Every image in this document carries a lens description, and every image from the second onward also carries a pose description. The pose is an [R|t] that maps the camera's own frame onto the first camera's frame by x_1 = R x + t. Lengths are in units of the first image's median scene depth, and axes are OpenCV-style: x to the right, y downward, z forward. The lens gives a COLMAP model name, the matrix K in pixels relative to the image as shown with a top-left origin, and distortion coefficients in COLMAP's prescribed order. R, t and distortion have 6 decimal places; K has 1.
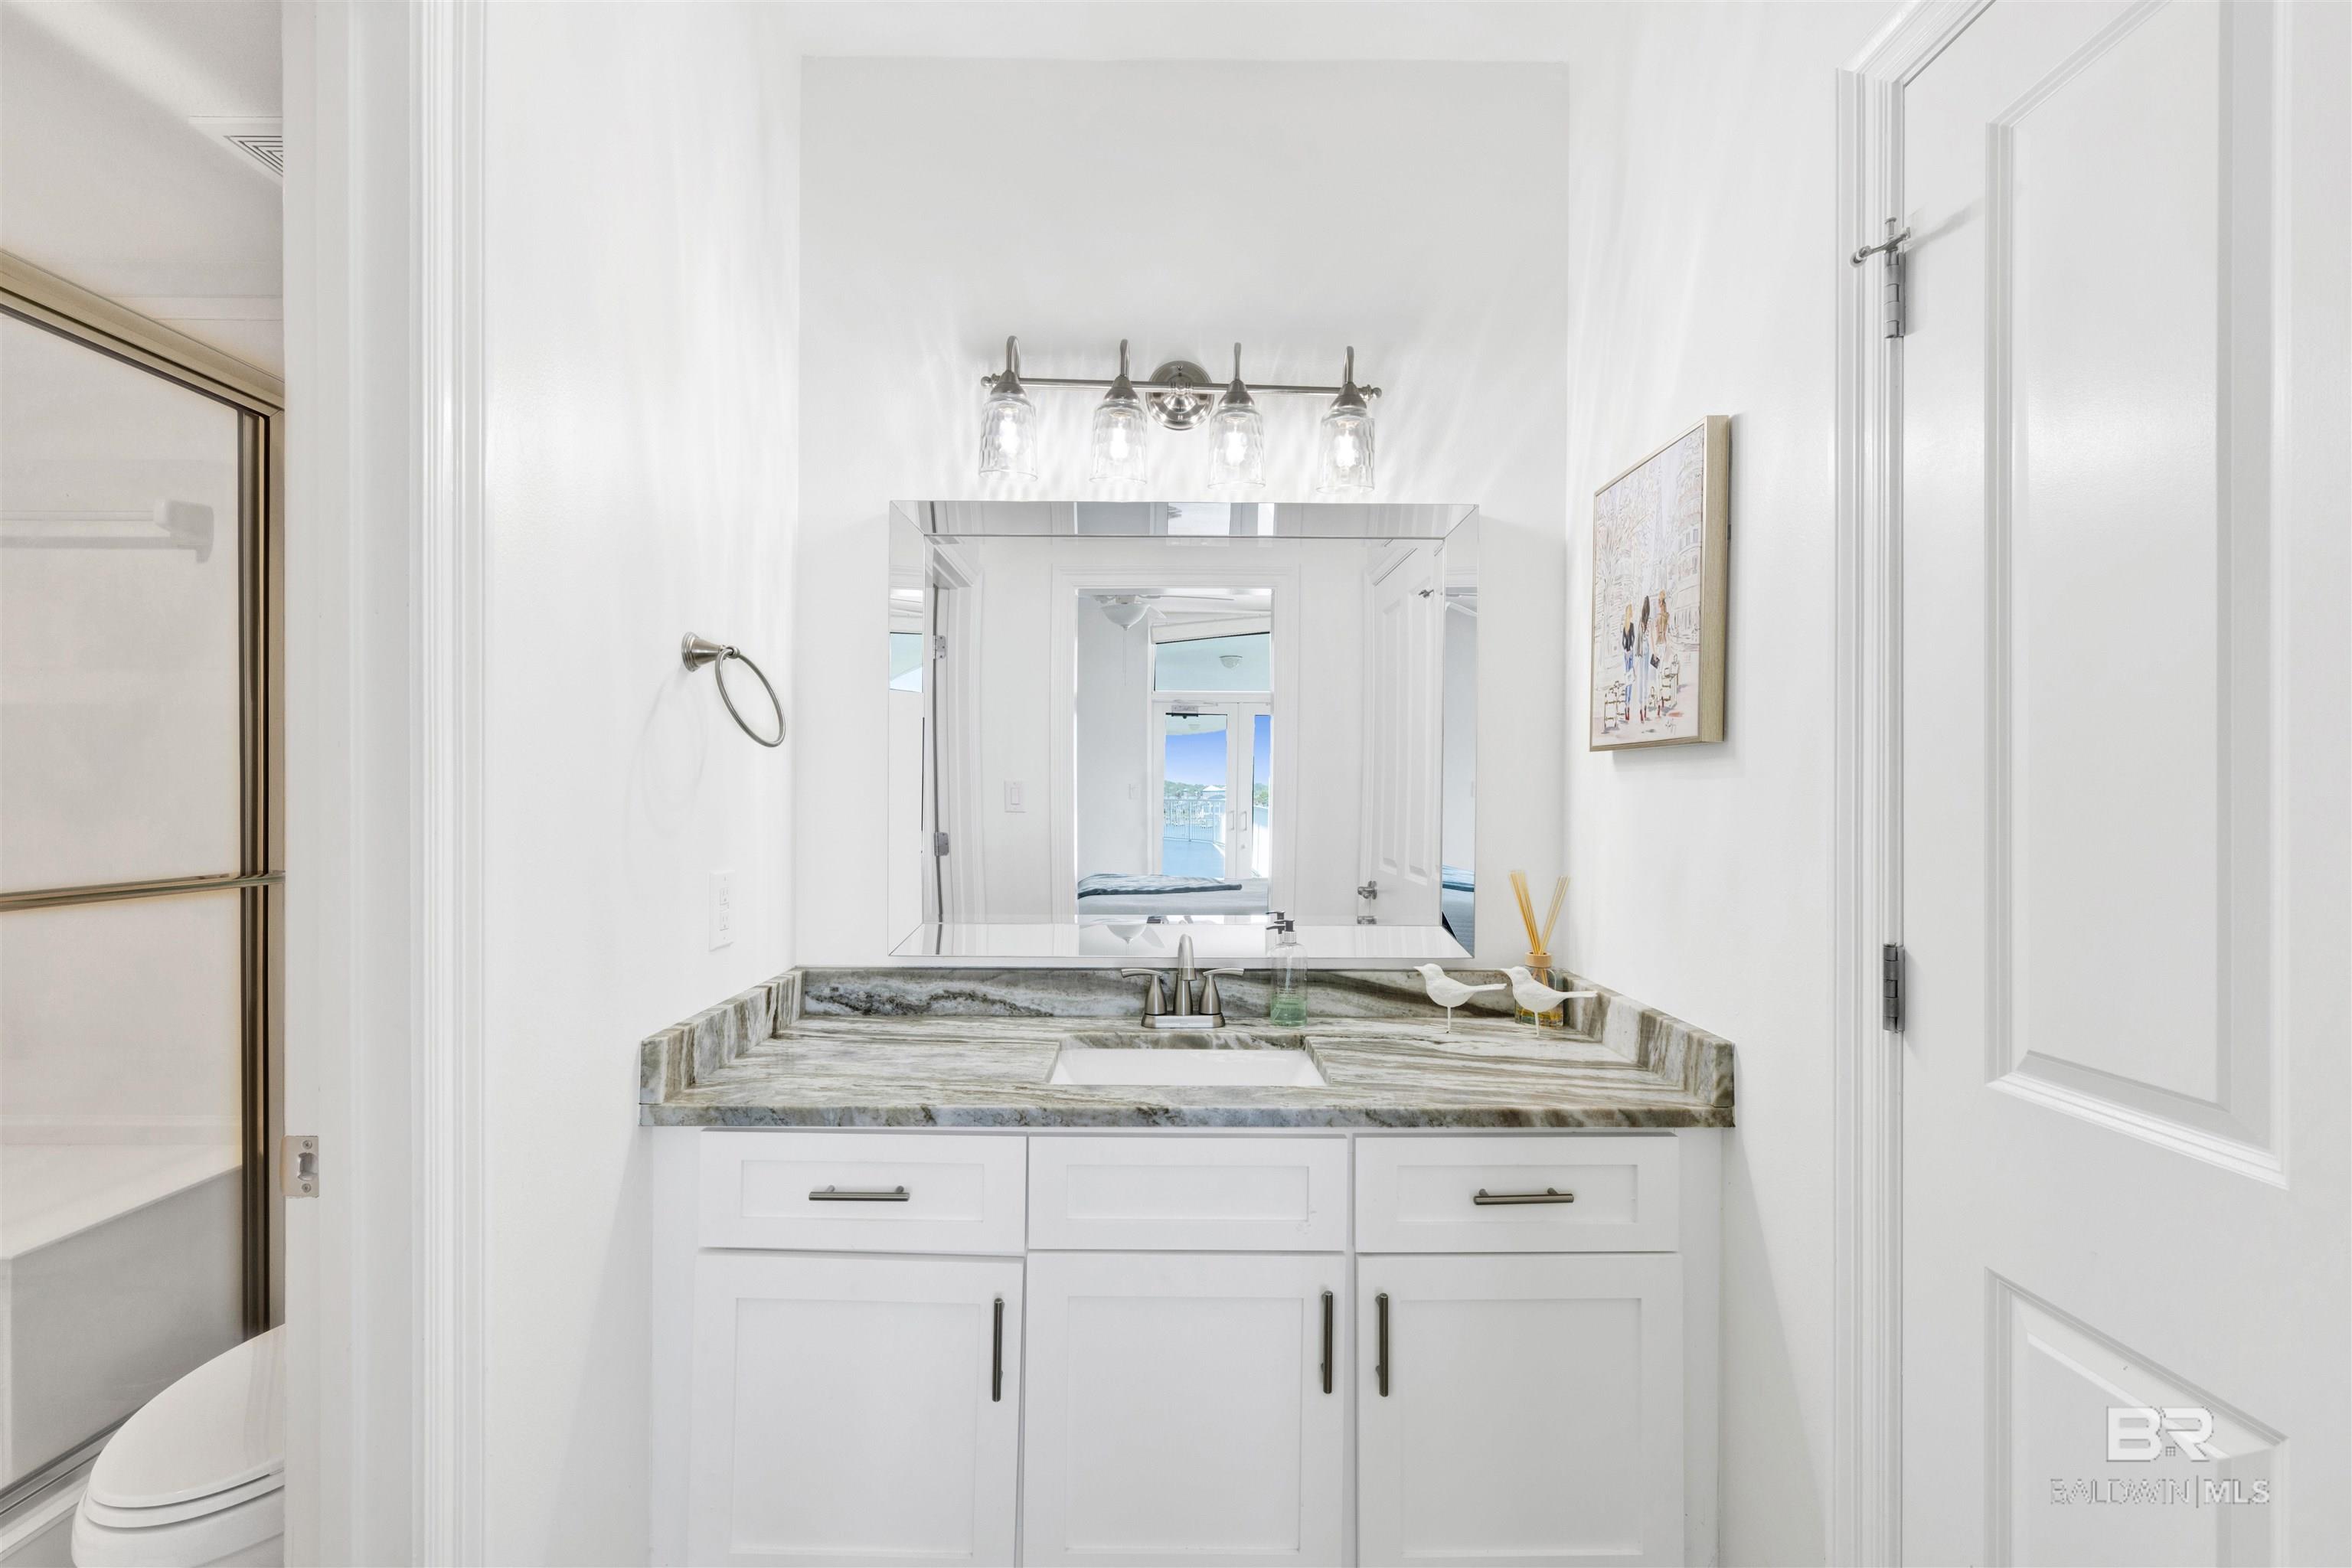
lens RADIAL K [[953.6, 0, 1176.0], [0, 953.6, 784.0], [0, 0, 1]] dist [-0.000145, 0.000032]
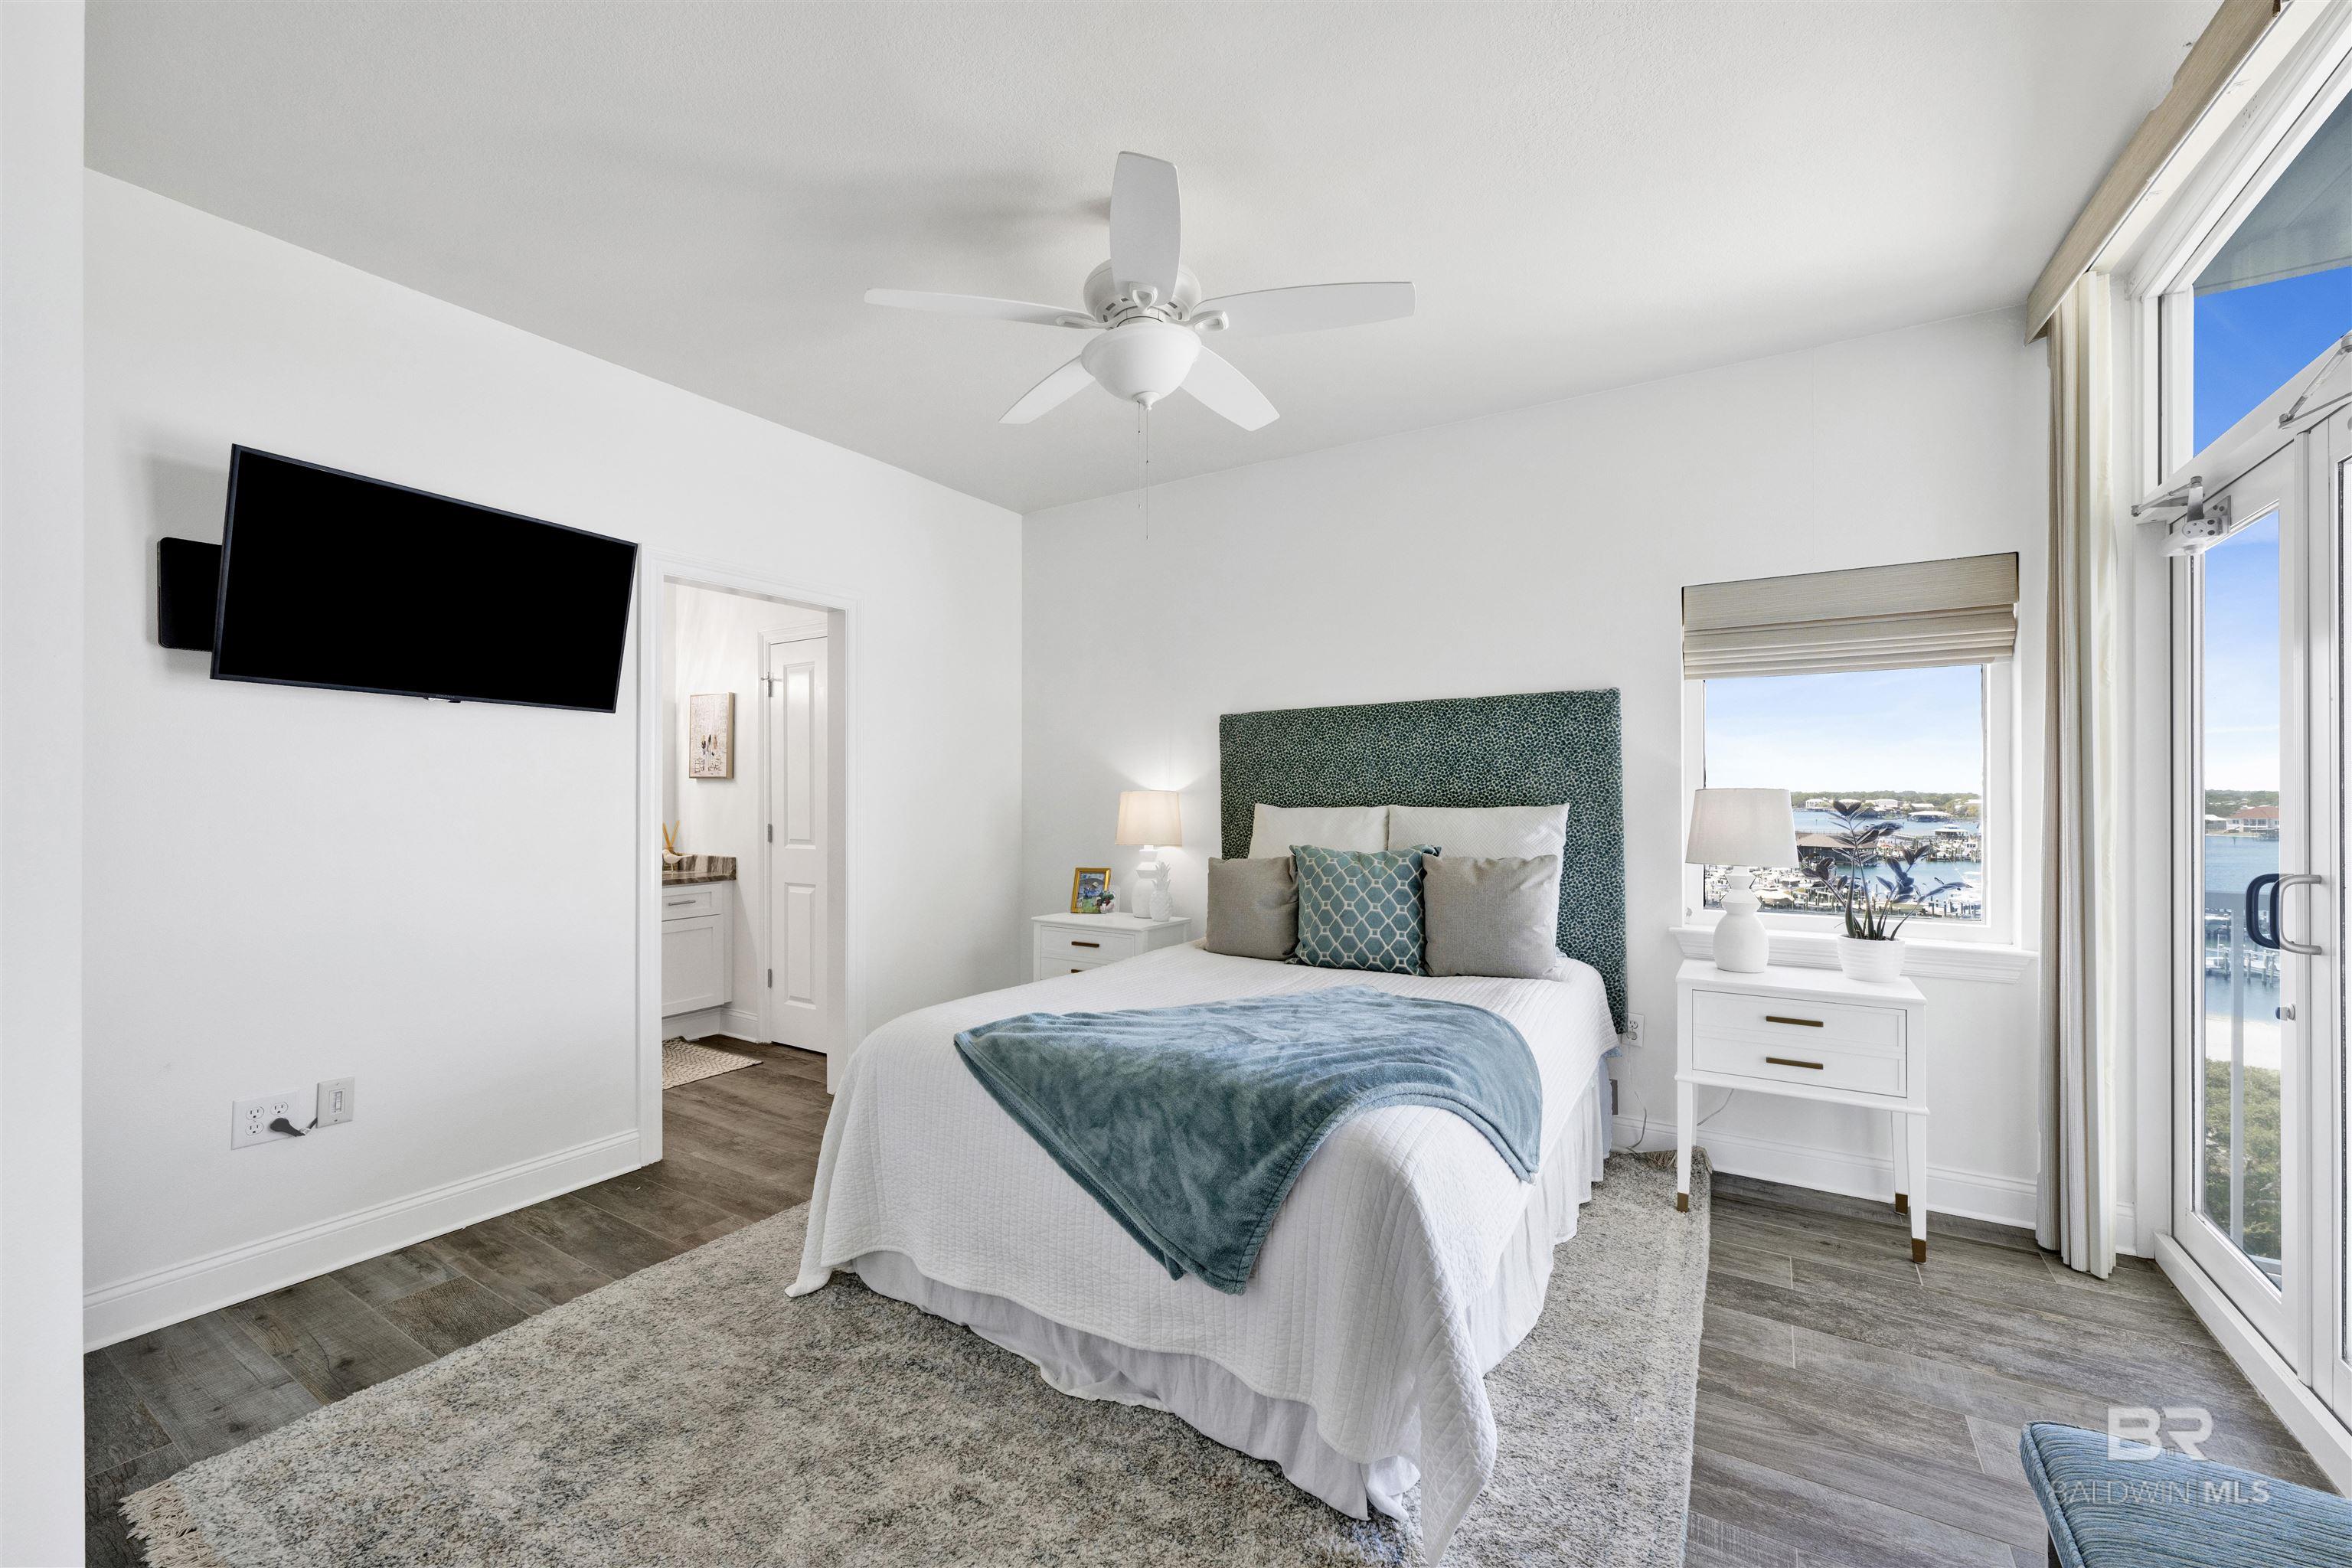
lens RADIAL K [[957.4, 0, 1176.0], [0, 957.4, 784.0], [0, 0, 1]] dist [-0.001408, -0.000283]
pose [[0.536698, -0.001885, 0.843773, -1.656335], [0.001272, 0.999998, 0.001425, -0.024087], [-0.843774, 0.000309, 0.536699, -2.478188]]
